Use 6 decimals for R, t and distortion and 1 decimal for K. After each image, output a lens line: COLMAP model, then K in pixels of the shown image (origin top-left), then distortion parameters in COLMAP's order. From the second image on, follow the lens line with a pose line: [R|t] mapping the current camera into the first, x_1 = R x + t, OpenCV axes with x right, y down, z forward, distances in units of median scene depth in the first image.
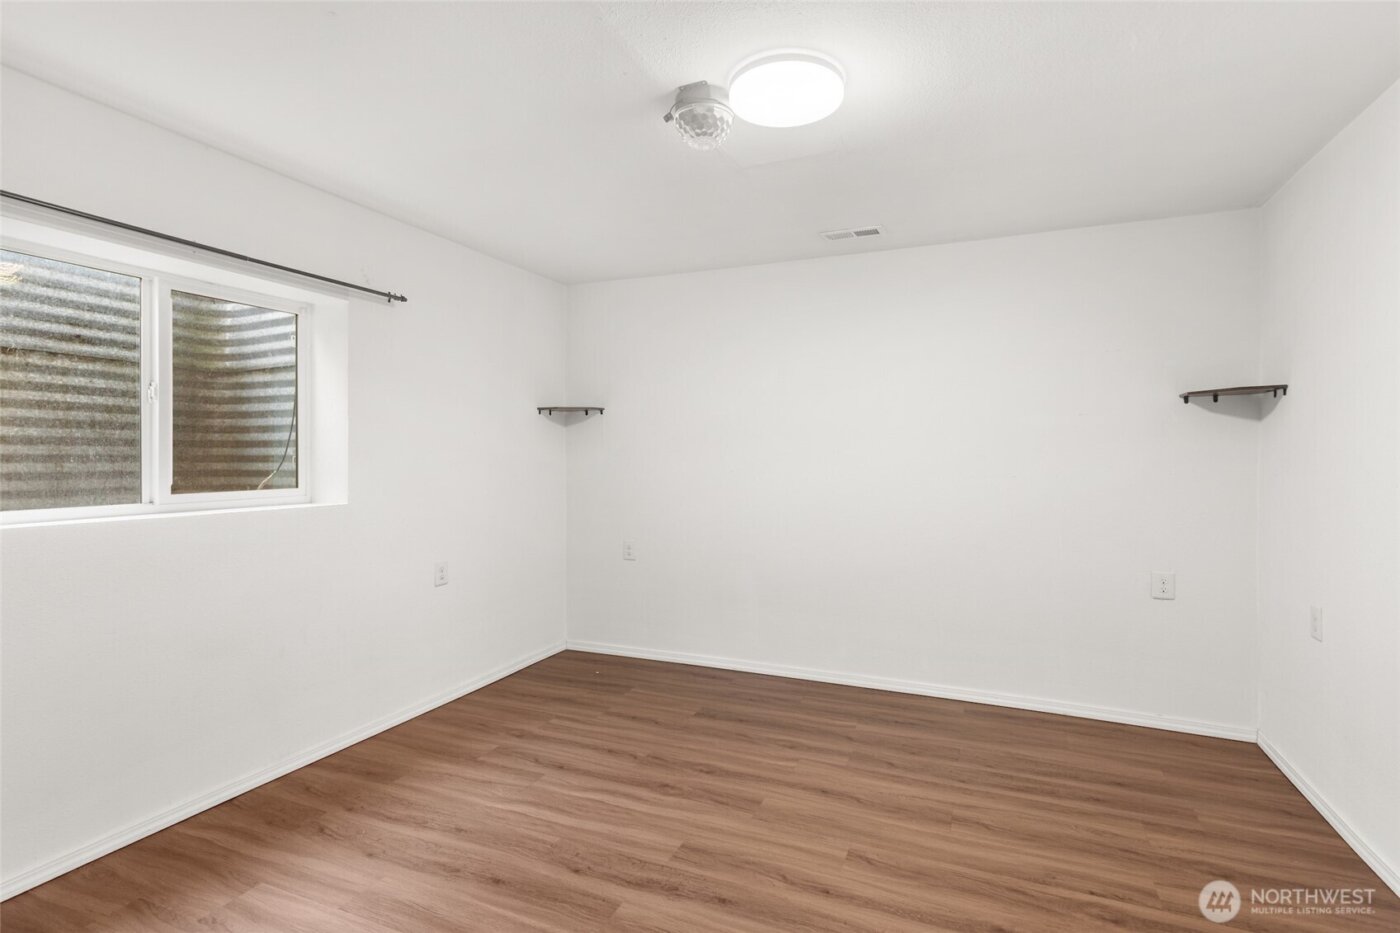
lens RADIAL K [[687.7, 0, 702.8], [0, 687.7, 460.5], [0, 0, 1]] dist [0.002906, -0.000644]
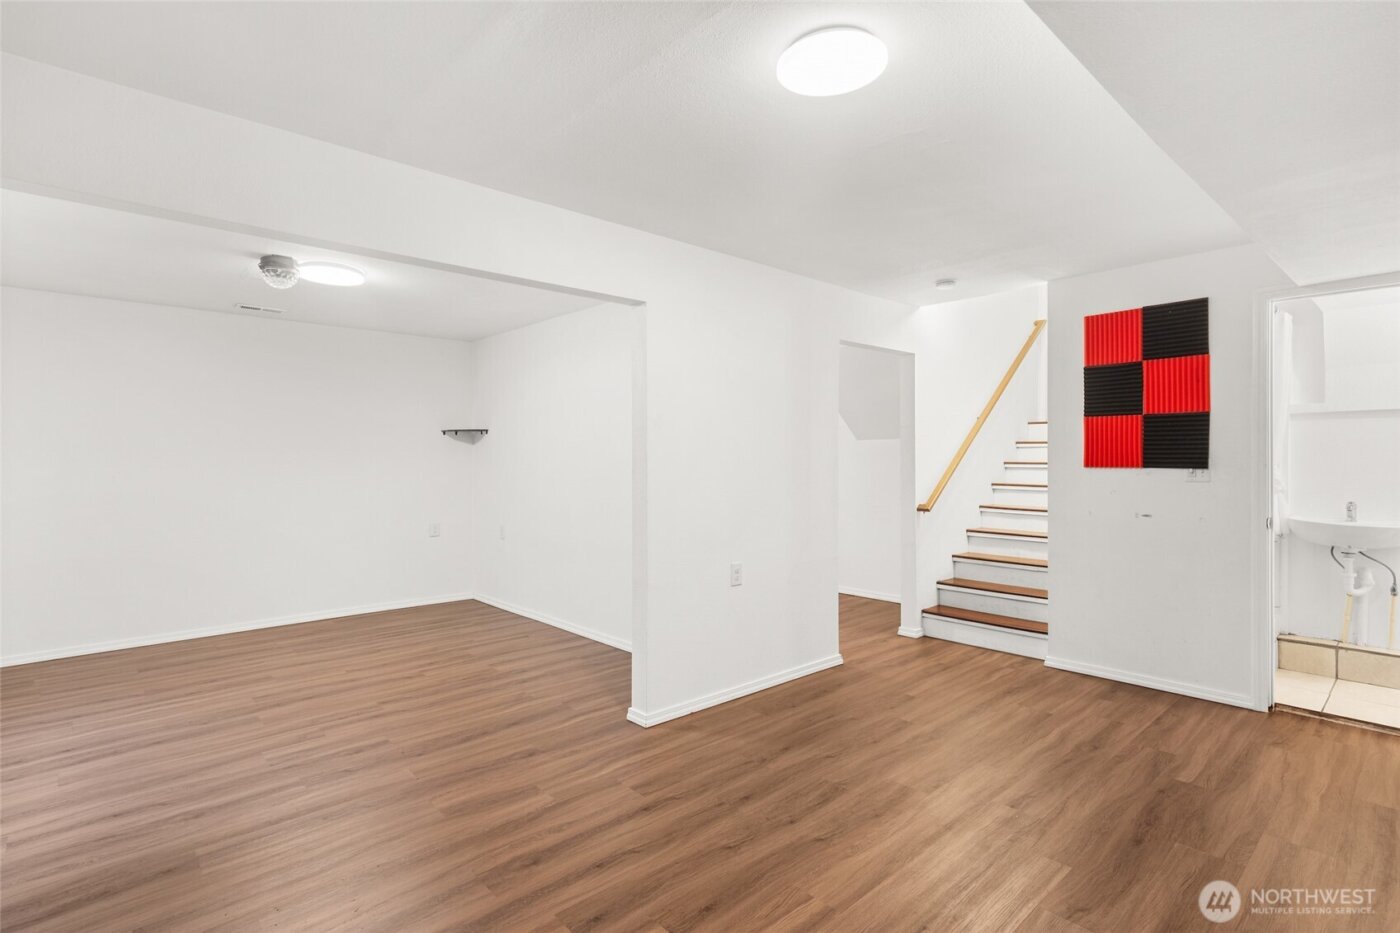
lens RADIAL K [[687.7, 0, 704.0], [0, 687.7, 461.9], [0, 0, 1]] dist [0.002906, -0.000644]
pose [[0.414045, -0.006241, 0.910235, -0.782294], [0.008925, 0.999956, 0.002796, -0.004797], [-0.910213, 0.006966, 0.414083, -0.491544]]
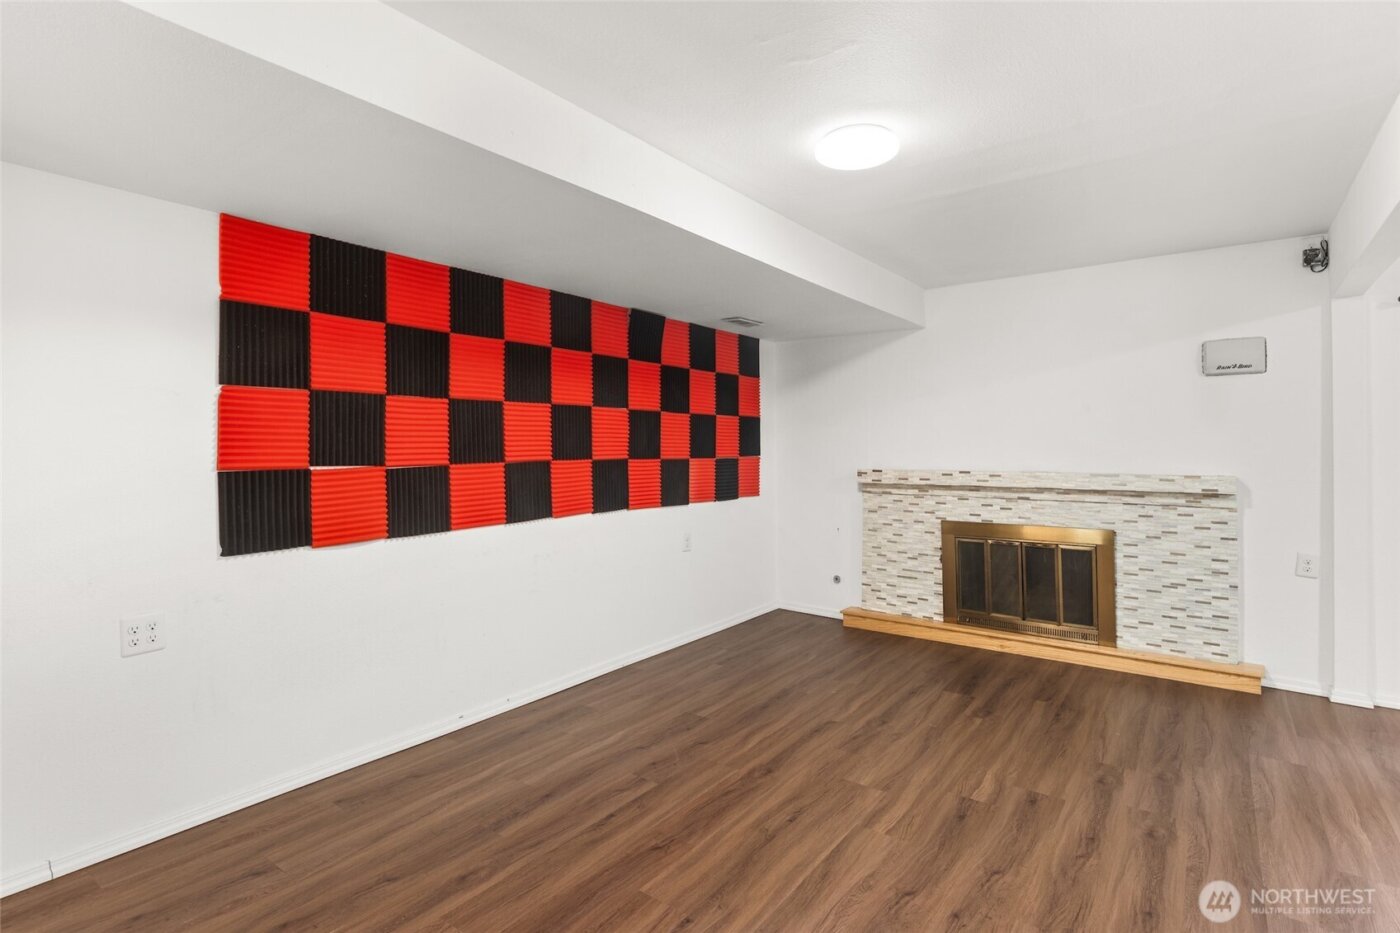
lens RADIAL K [[687.7, 0, 703.7], [0, 687.7, 455.2], [0, 0, 1]] dist [0.002906, -0.000644]
pose [[-0.238606, 0.009328, -0.971072, 0.609492], [-0.003432, 0.999940, 0.010448, -0.004333], [0.971110, 0.005826, -0.238560, -0.328523]]
